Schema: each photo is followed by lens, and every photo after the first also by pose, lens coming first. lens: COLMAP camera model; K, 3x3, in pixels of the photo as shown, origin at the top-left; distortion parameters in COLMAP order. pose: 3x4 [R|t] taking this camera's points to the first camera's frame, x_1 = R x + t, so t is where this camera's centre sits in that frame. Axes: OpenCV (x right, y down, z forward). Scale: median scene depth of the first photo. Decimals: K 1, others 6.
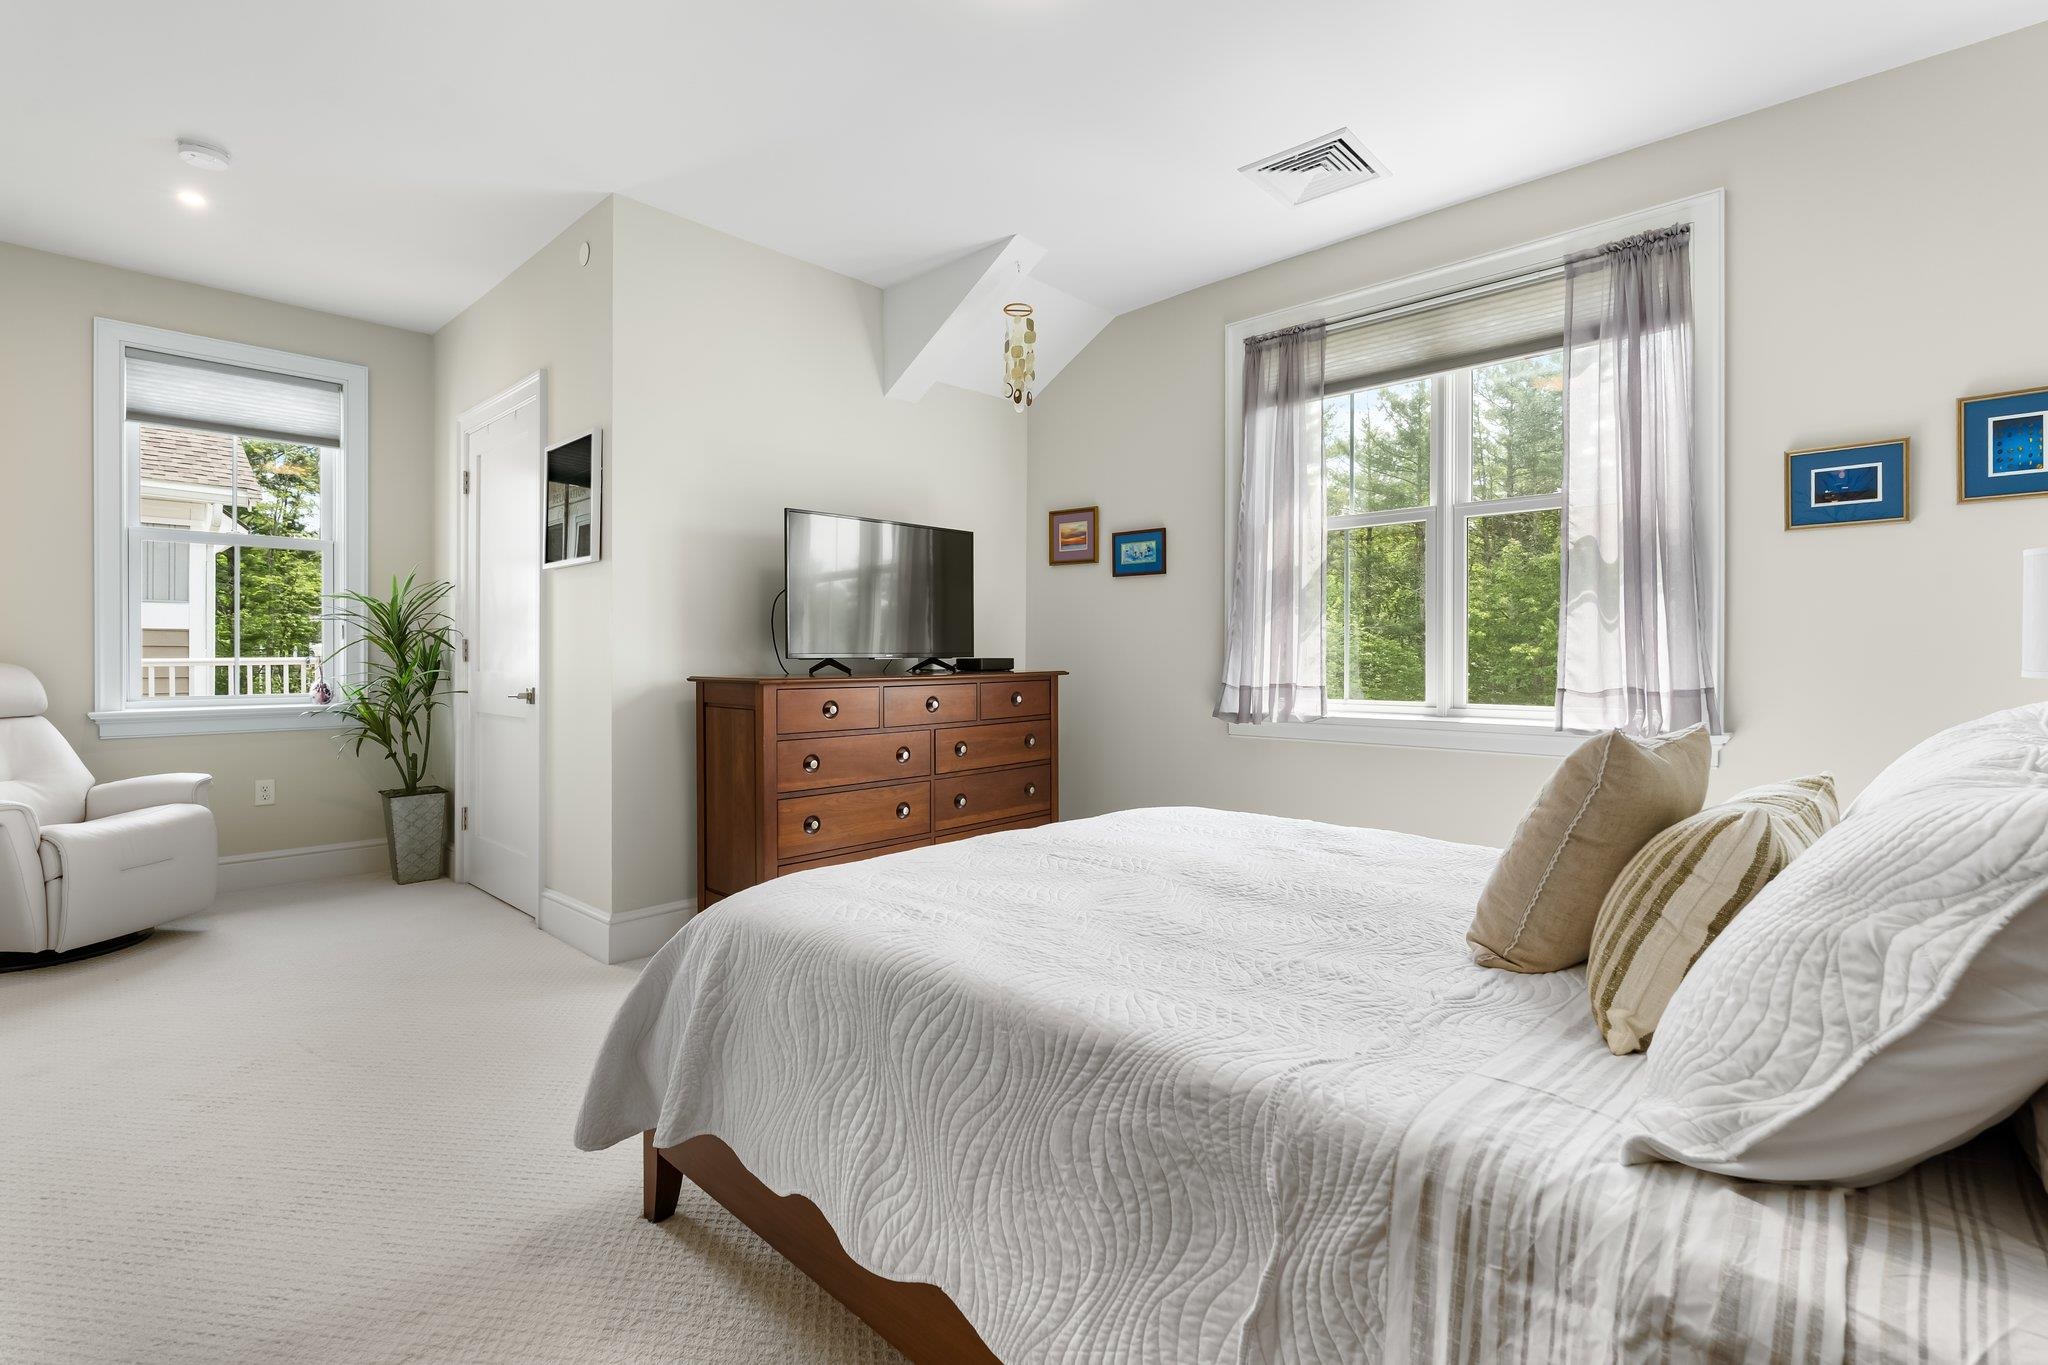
lens RADIAL K [[923.5, 0, 1034.8], [0, 923.5, 661.7], [0, 0, 1]] dist [-0.003098, 0.000029]
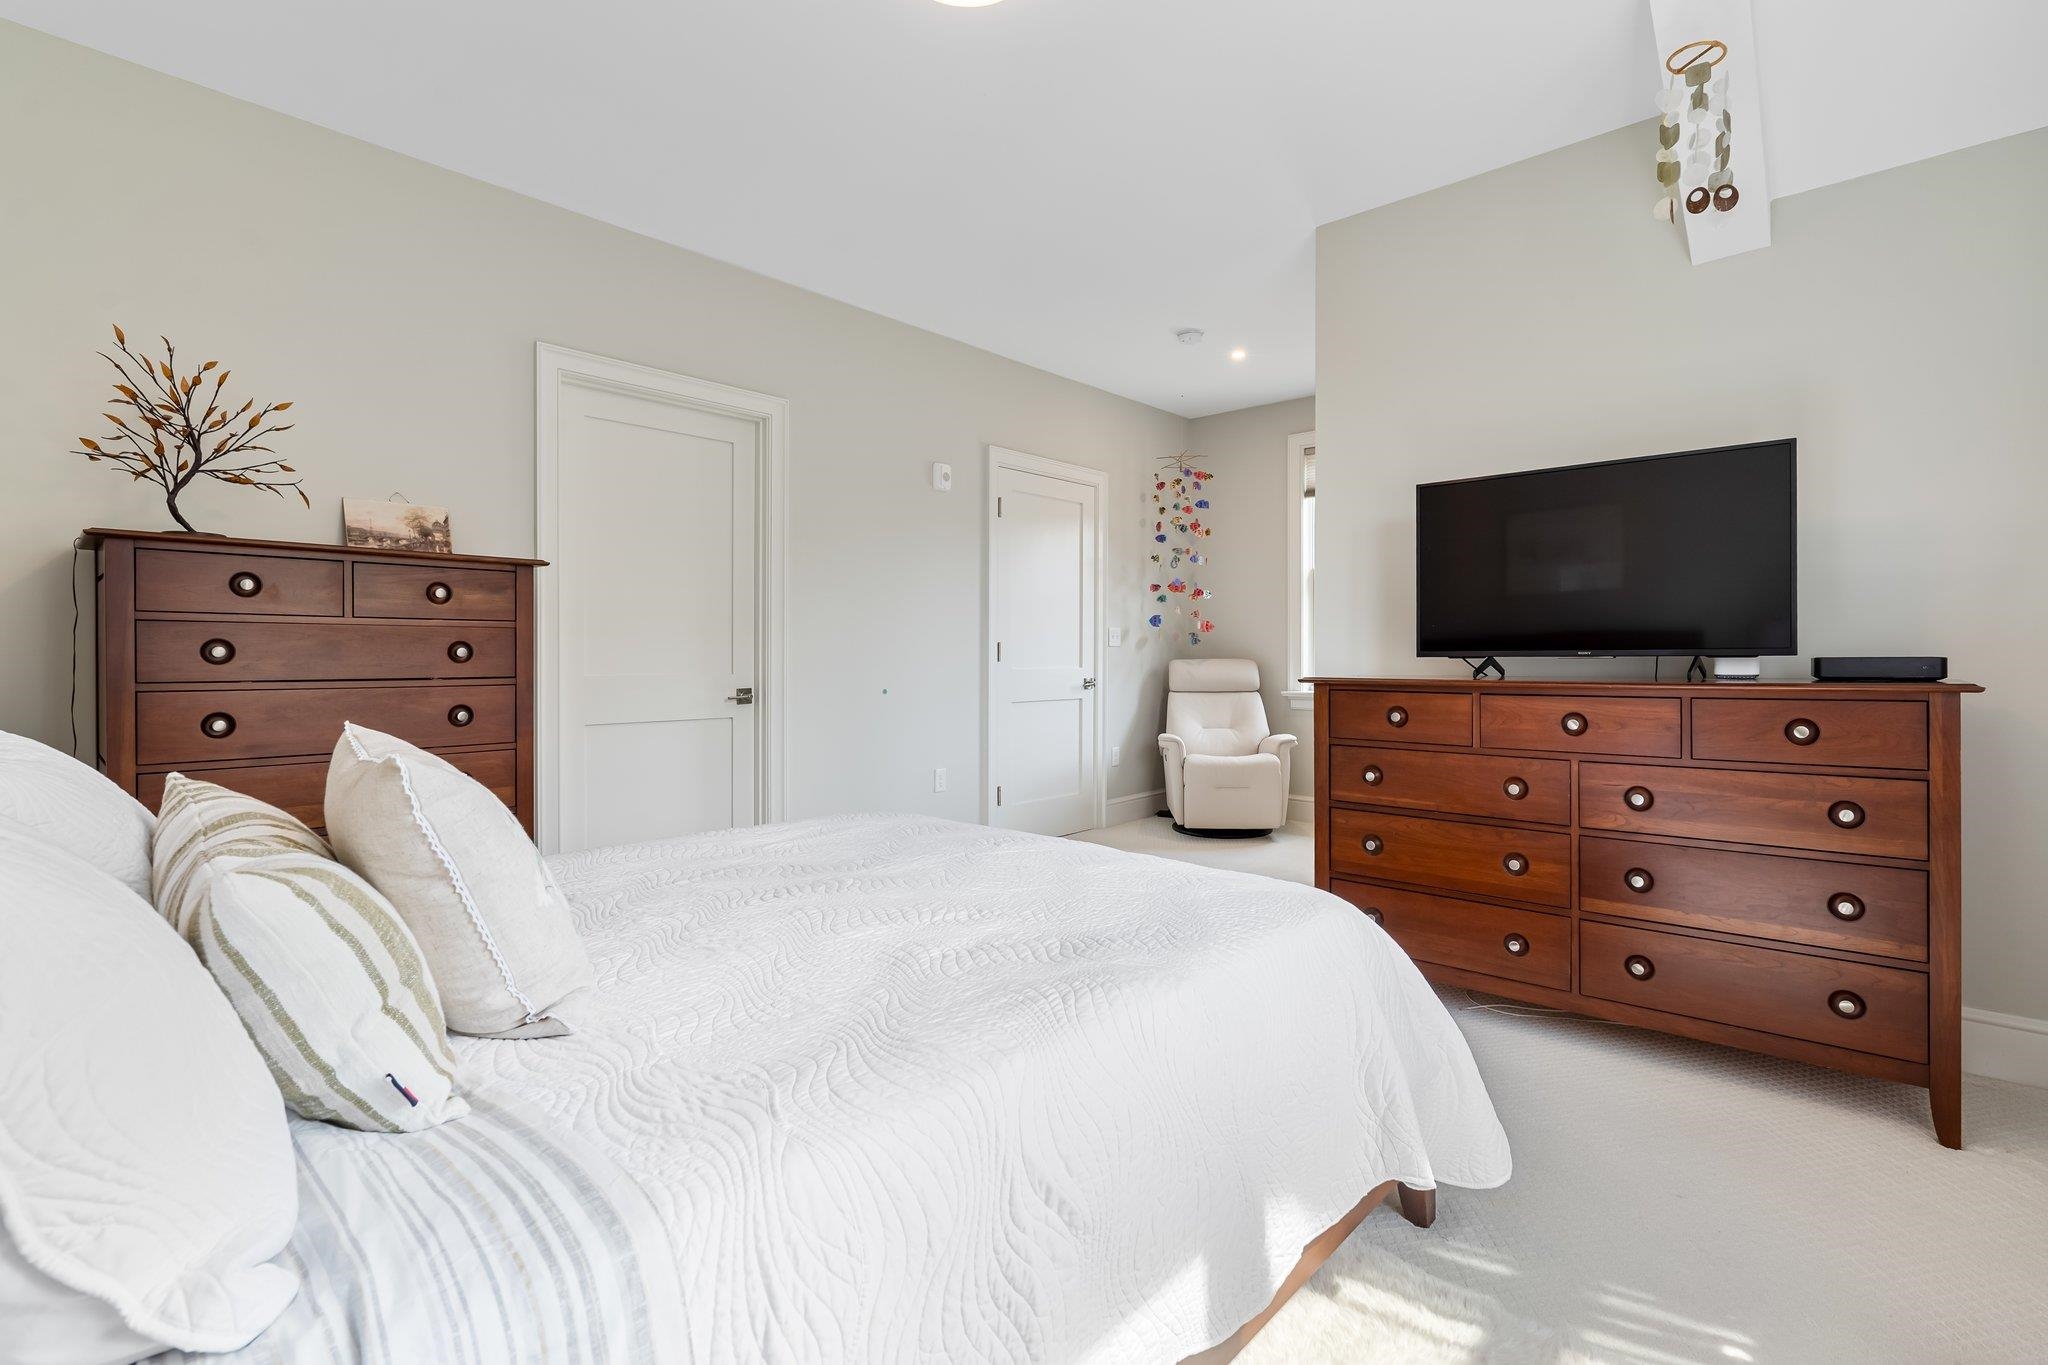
lens RADIAL K [[923.5, 0, 1024.5], [0, 923.5, 664.8], [0, 0, 1]] dist [-0.003098, 0.000029]
pose [[0.013638, 0.009522, -0.999862, 0.558177], [-0.002365, 0.999952, 0.009491, -0.003946], [0.999904, 0.002236, 0.013660, 0.568503]]
